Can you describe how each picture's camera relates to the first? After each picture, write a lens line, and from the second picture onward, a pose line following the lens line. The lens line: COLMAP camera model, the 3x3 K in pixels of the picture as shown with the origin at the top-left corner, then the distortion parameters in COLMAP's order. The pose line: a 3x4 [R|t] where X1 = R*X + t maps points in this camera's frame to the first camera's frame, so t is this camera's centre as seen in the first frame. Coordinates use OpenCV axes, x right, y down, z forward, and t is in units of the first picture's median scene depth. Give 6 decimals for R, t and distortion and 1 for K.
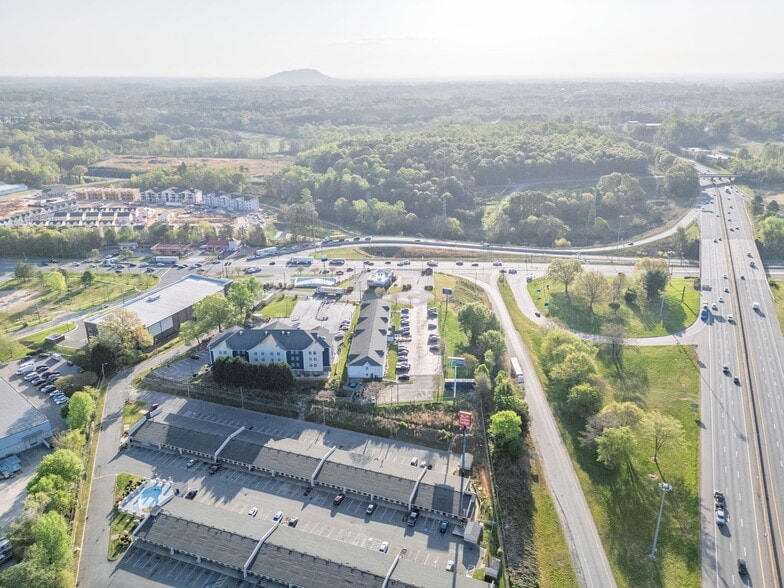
lens RADIAL K [[575.4, 0, 394.6], [0, 575.4, 294.0], [0, 0, 1]] dist [0.083538, -0.079938]
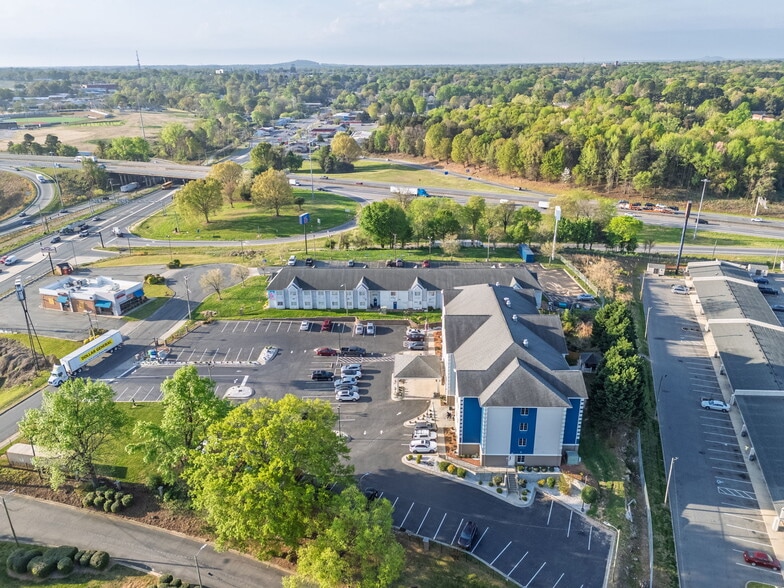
lens RADIAL K [[575.4, 0, 394.6], [0, 575.4, 294.0], [0, 0, 1]] dist [0.083538, -0.079938]
pose [[-0.013782, -0.364949, 0.930925, -0.613274], [0.363842, 0.865360, 0.344632, -0.133236], [-0.931359, 0.343460, 0.120858, 0.997745]]
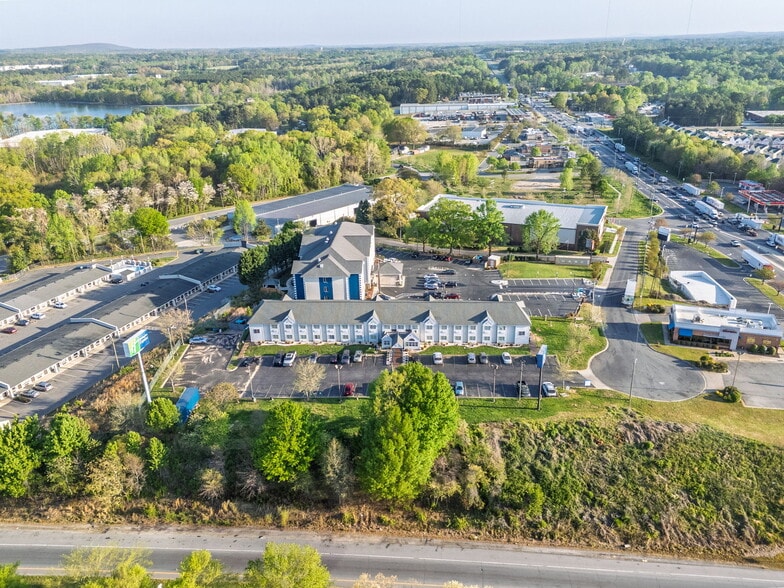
lens RADIAL K [[586.2, 0, 394.2], [0, 586.2, 294.6], [0, 0, 1]] dist [0.078438, -0.071657]
pose [[-0.022693, 0.393243, -0.919155, 0.504192], [-0.334010, 0.863580, 0.377712, -0.177295], [0.942296, 0.315578, 0.111750, 0.990268]]
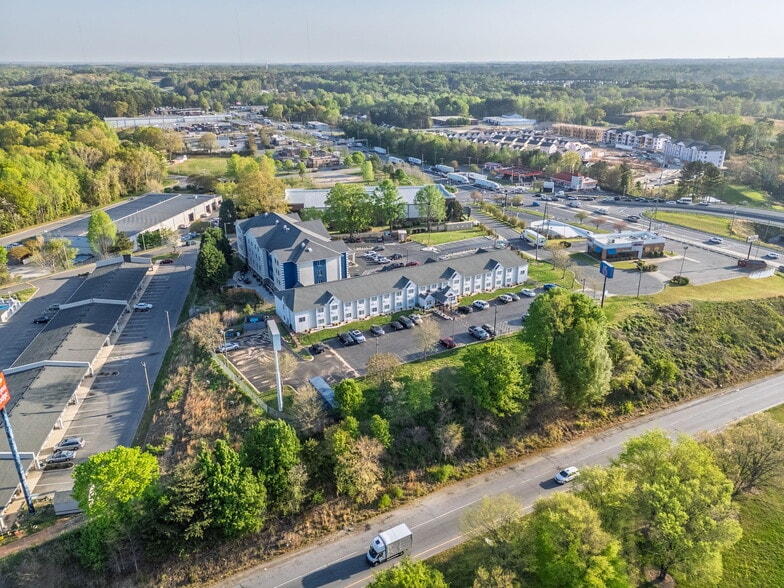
lens RADIAL K [[575.4, 0, 394.6], [0, 575.4, 294.0], [0, 0, 1]] dist [0.083538, -0.079938]
pose [[0.516259, 0.317327, -0.795475, 0.441805], [-0.300450, 0.936898, 0.178752, -0.020843], [0.802001, 0.146718, 0.579023, 0.694788]]
